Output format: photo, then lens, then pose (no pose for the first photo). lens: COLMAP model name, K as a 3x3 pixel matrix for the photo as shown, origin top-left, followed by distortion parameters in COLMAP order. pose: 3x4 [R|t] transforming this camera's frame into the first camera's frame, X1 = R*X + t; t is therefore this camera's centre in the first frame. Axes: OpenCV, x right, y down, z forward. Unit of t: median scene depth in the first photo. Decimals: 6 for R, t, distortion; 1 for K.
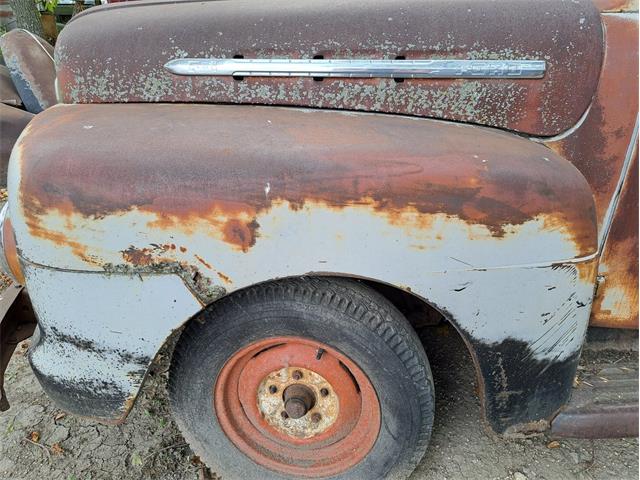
lens RADIAL K [[455.4, 0, 323.6], [0, 455.4, 236.8], [0, 0, 1]] dist [0.071185, -0.074773]
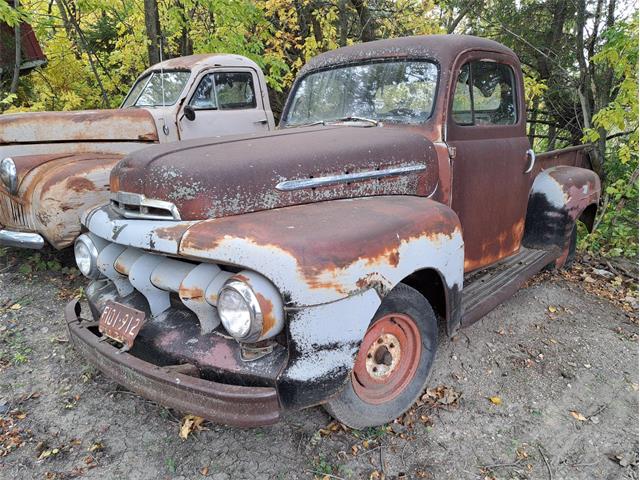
lens RADIAL K [[445.2, 0, 322.6], [0, 445.2, 238.3], [0, 0, 1]] dist [0.114352, -0.120411]
pose [[0.729641, -0.197109, 0.654807, -1.392422], [0.283694, 0.958518, -0.027583, -0.107950], [-0.622207, 0.205891, 0.755293, -0.294597]]
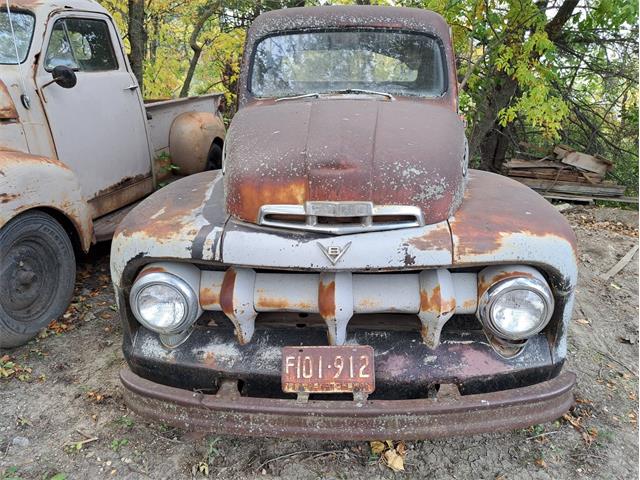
lens RADIAL K [[455.4, 0, 323.6], [0, 455.4, 236.8], [0, 0, 1]] dist [0.071185, -0.074773]
pose [[0.175876, -0.335074, 0.925631, -2.030529], [0.373526, 0.892685, 0.252175, -0.787522], [-0.910794, 0.301396, 0.282160, 1.128149]]
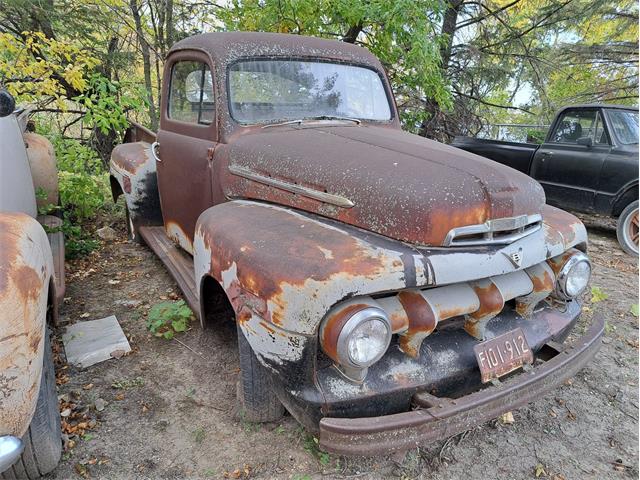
lens RADIAL K [[455.4, 0, 323.6], [0, 455.4, 236.8], [0, 0, 1]] dist [0.071185, -0.074773]
pose [[-0.385401, -0.304505, 0.871058, -1.975742], [0.319498, 0.841555, 0.435553, -1.400721], [-0.865672, 0.446164, -0.227047, 2.404912]]
